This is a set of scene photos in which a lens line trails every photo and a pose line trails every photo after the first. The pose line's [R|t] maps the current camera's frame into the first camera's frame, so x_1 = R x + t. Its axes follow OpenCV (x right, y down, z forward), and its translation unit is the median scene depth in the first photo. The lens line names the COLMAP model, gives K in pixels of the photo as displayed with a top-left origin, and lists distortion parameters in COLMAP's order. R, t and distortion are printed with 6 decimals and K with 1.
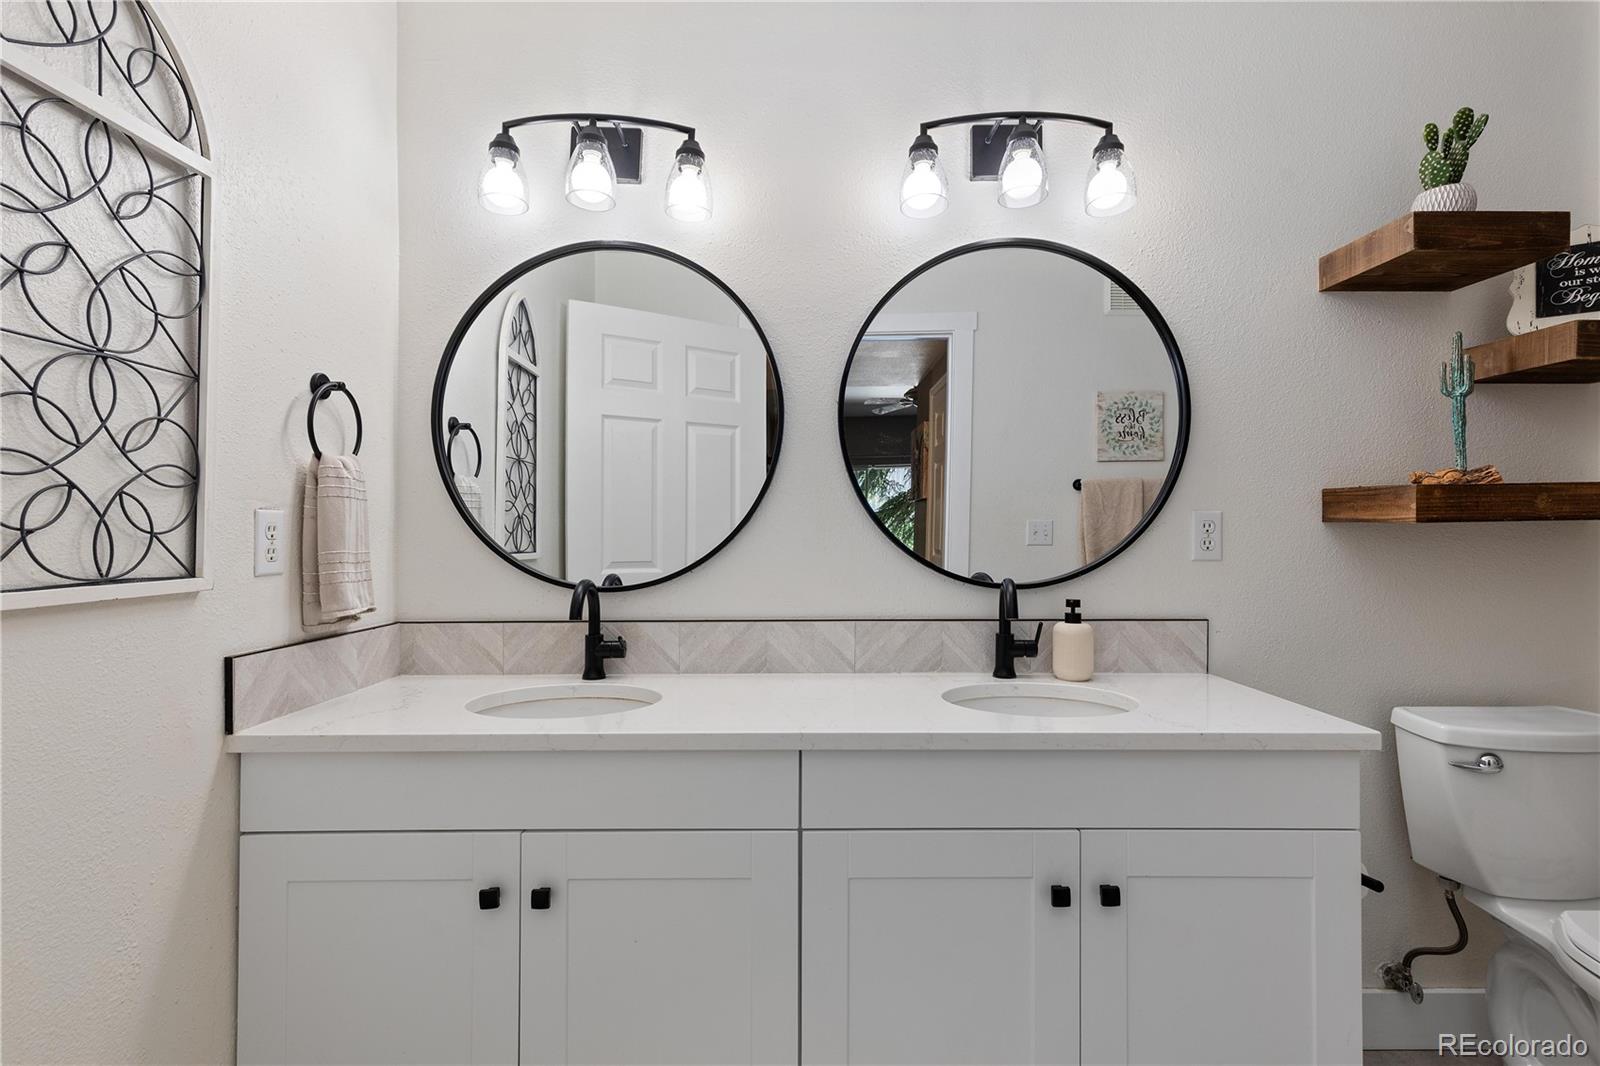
lens RADIAL K [[738.3, 0, 796.6], [0, 738.3, 539.1], [0, 0, 1]] dist [0.001200, -0.000196]
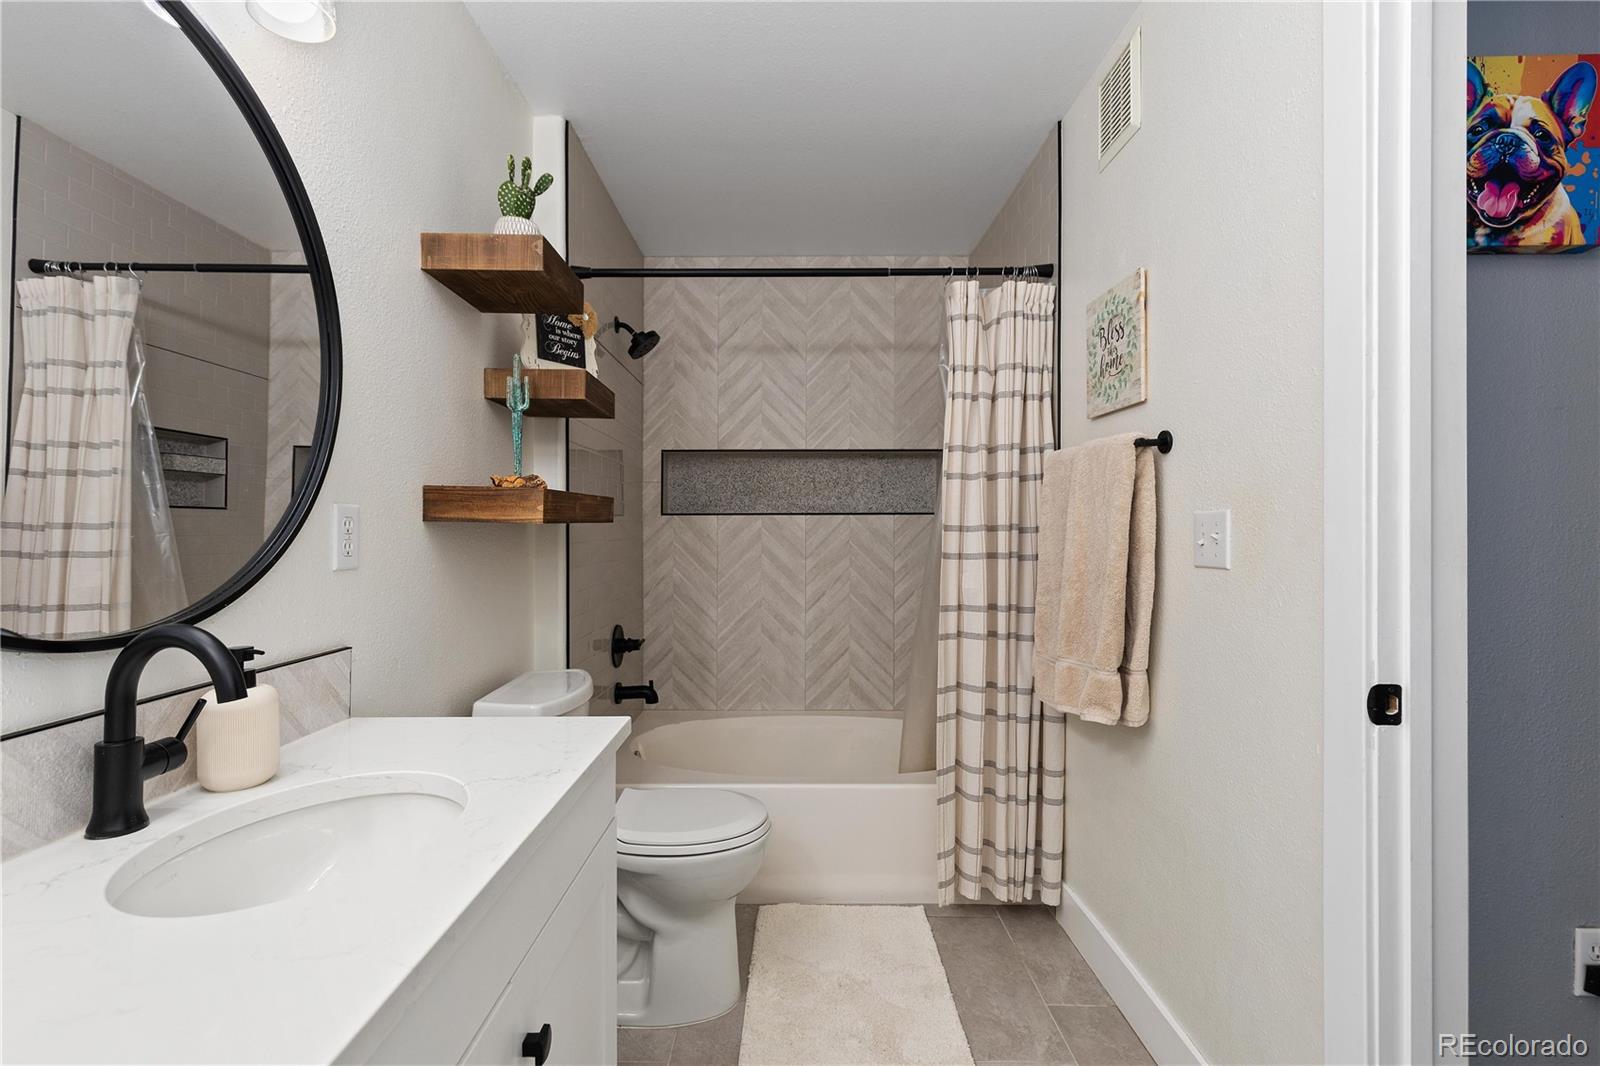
lens RADIAL K [[733.2, 0, 799.9], [0, 733.2, 527.5], [0, 0, 1]] dist [0.043040, 0.000007]
pose [[0.021573, 0.010863, 0.999708, -0.211465], [0.011808, 0.999868, -0.011119, 0.000212], [-0.999698, 0.012045, 0.021442, 0.543283]]
